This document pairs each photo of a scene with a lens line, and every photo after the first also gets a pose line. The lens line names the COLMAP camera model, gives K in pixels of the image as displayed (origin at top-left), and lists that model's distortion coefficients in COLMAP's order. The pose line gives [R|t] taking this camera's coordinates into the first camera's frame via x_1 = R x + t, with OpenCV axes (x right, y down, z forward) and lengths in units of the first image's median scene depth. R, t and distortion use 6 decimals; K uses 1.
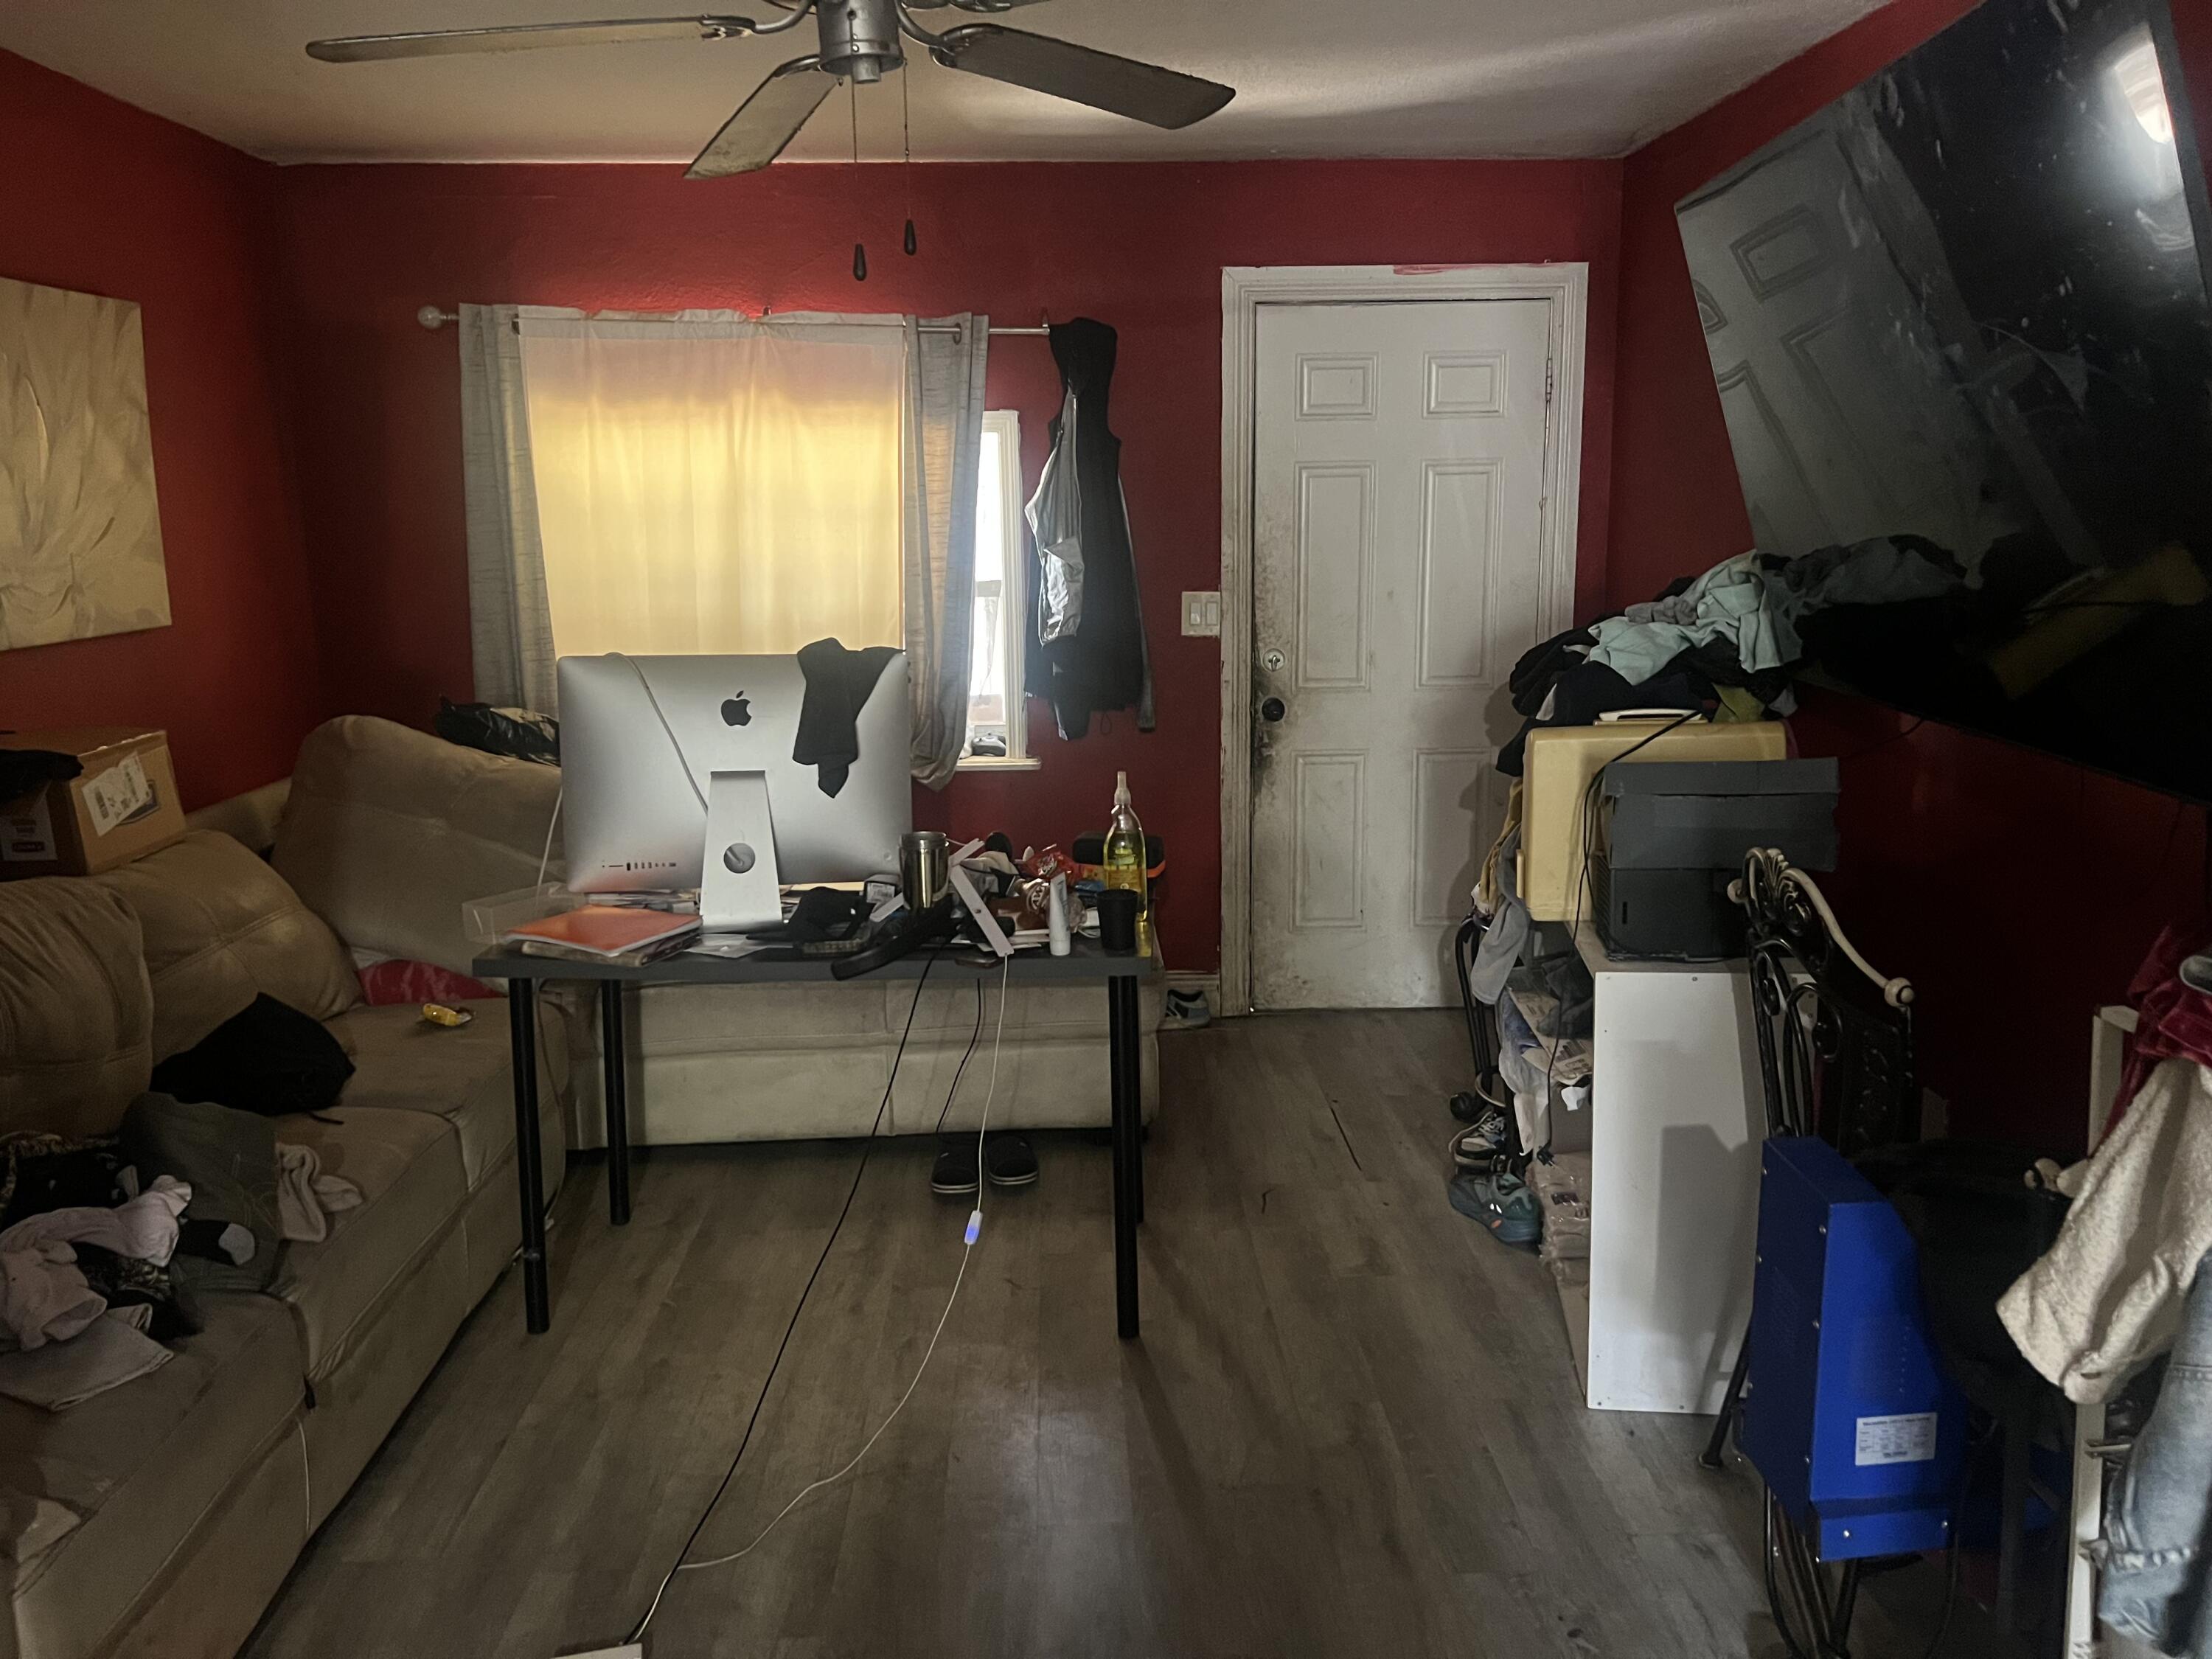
lens RADIAL K [[1668.5, 0, 1100.7], [0, 1668.5, 814.3], [0, 0, 1]] dist [0.045474, -0.059756]
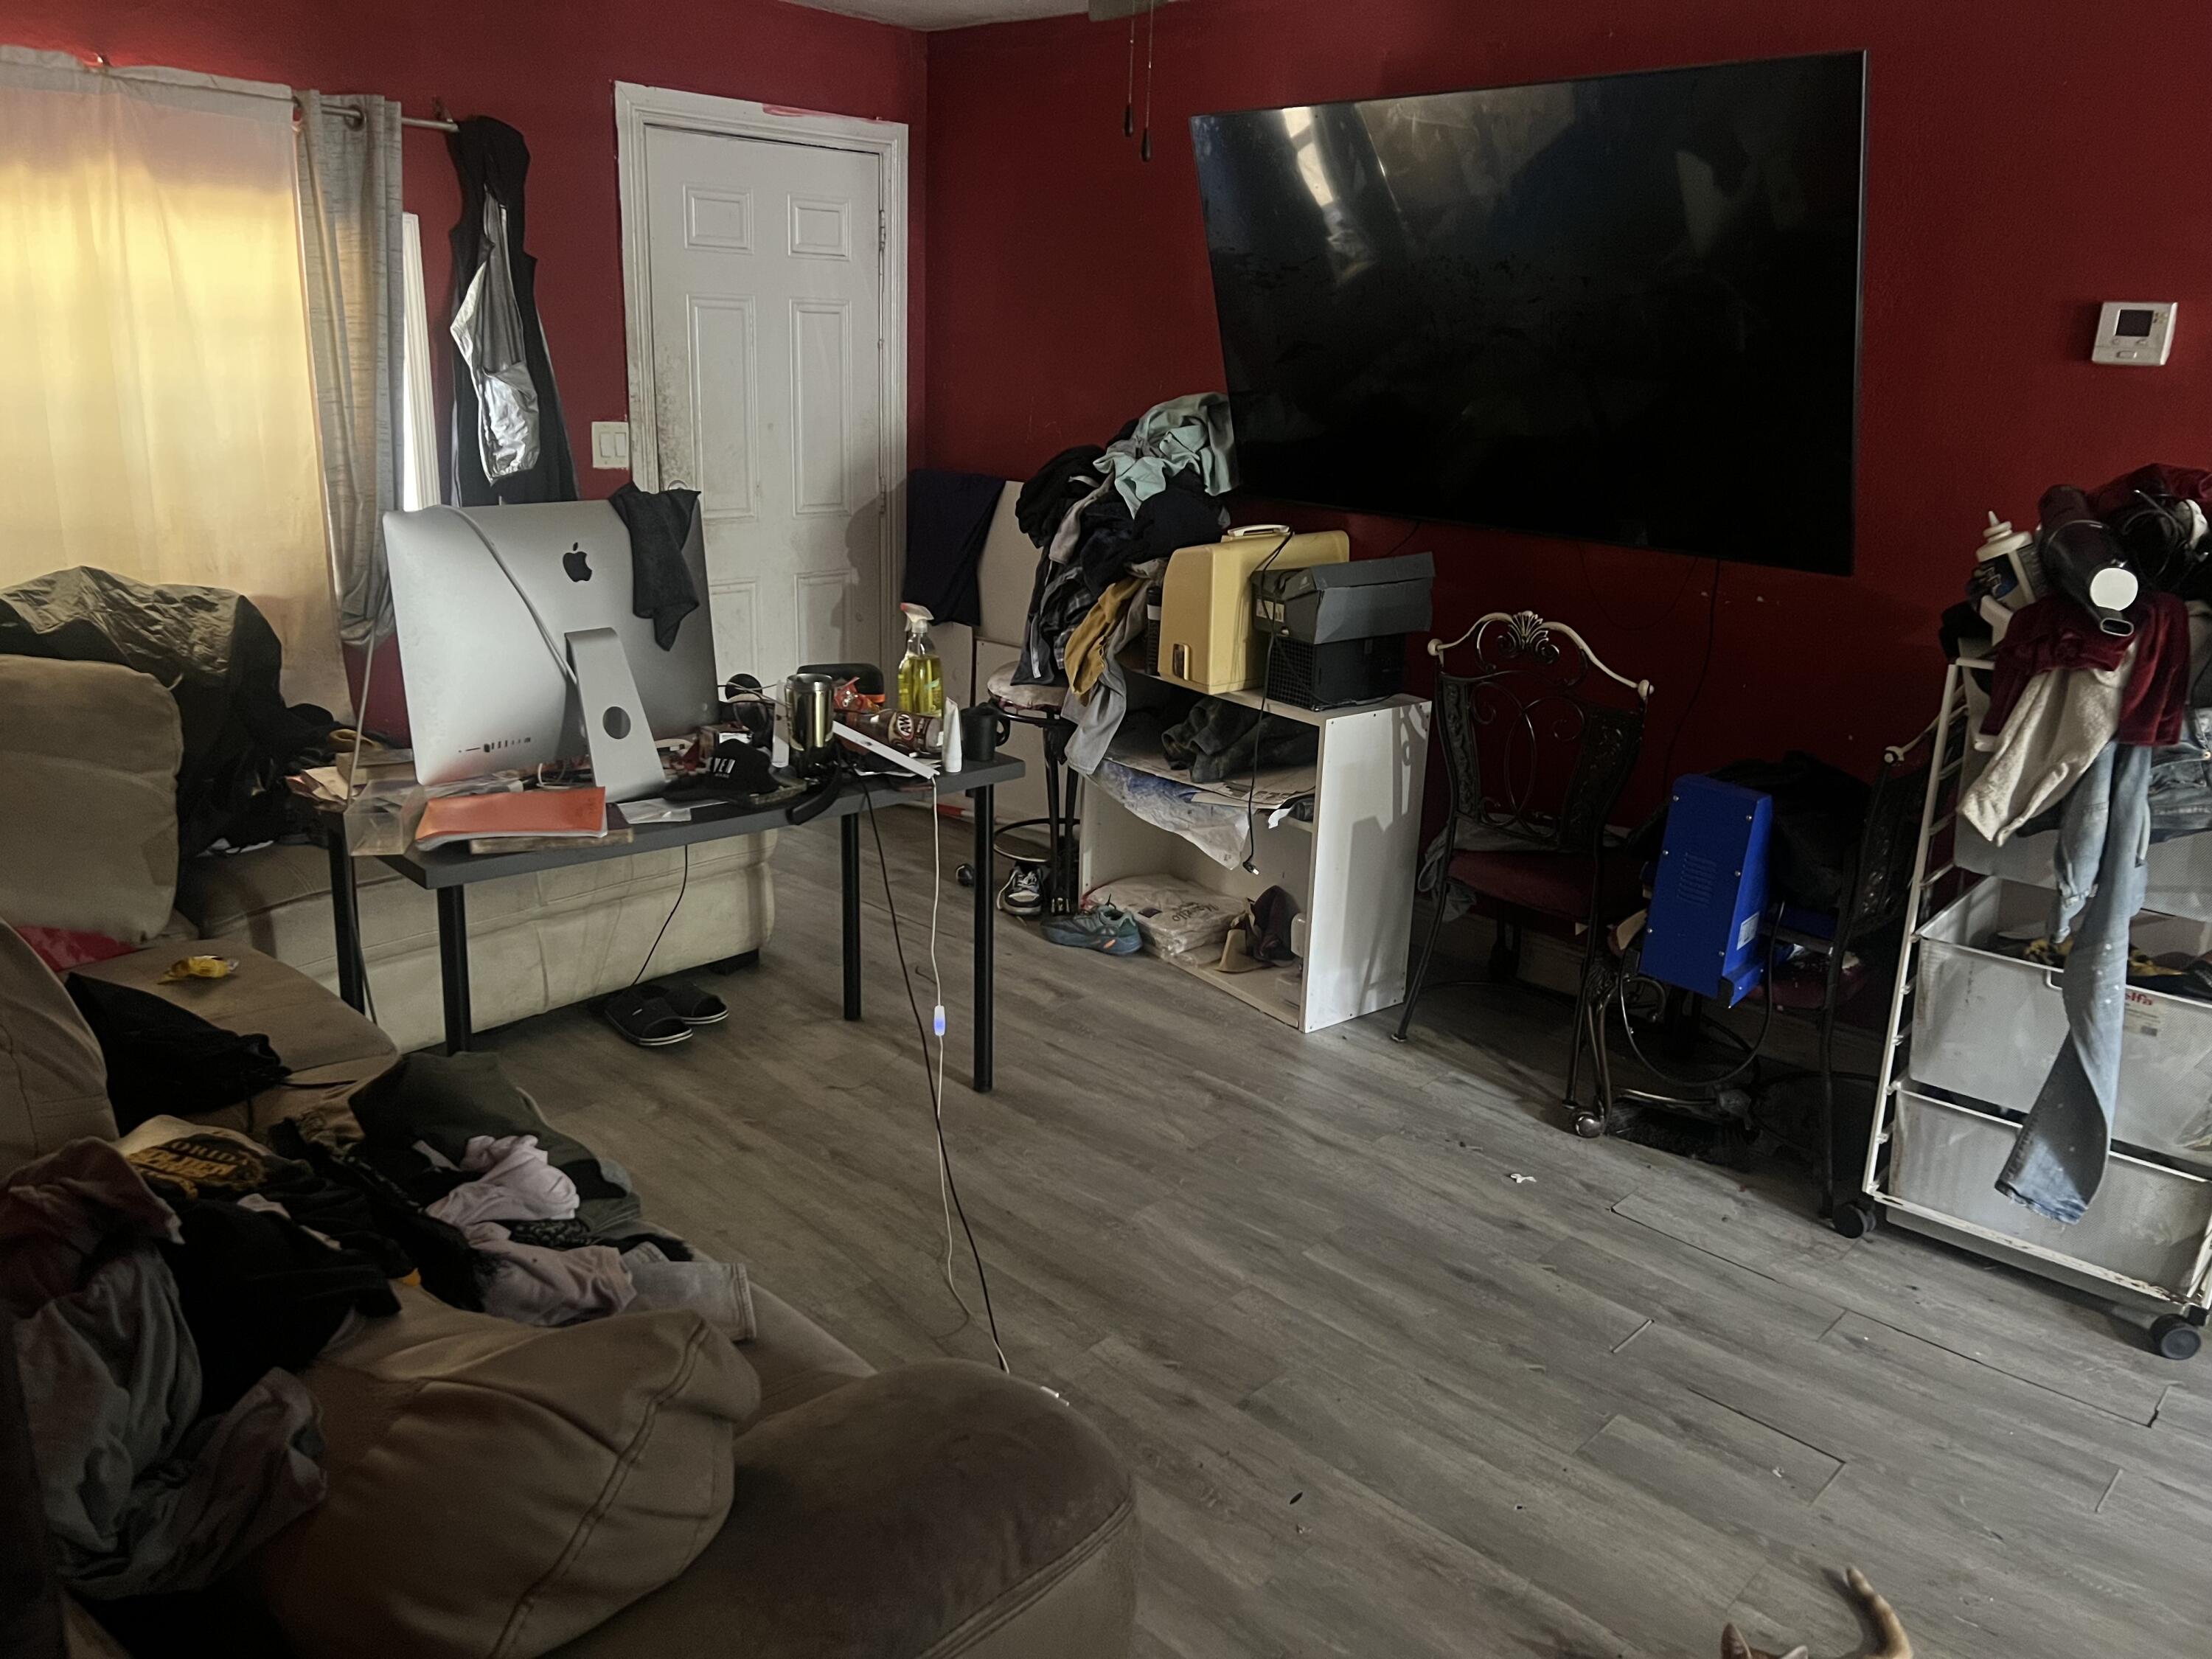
lens RADIAL K [[1668.5, 0, 1112.1], [0, 1668.5, 840.5], [0, 0, 1]] dist [0.045474, -0.059756]
pose [[0.698183, -0.170788, 0.695250, -0.484554], [0.084519, 0.984000, 0.156844, -0.023101], [-0.710913, -0.050744, 0.701447, 0.093648]]
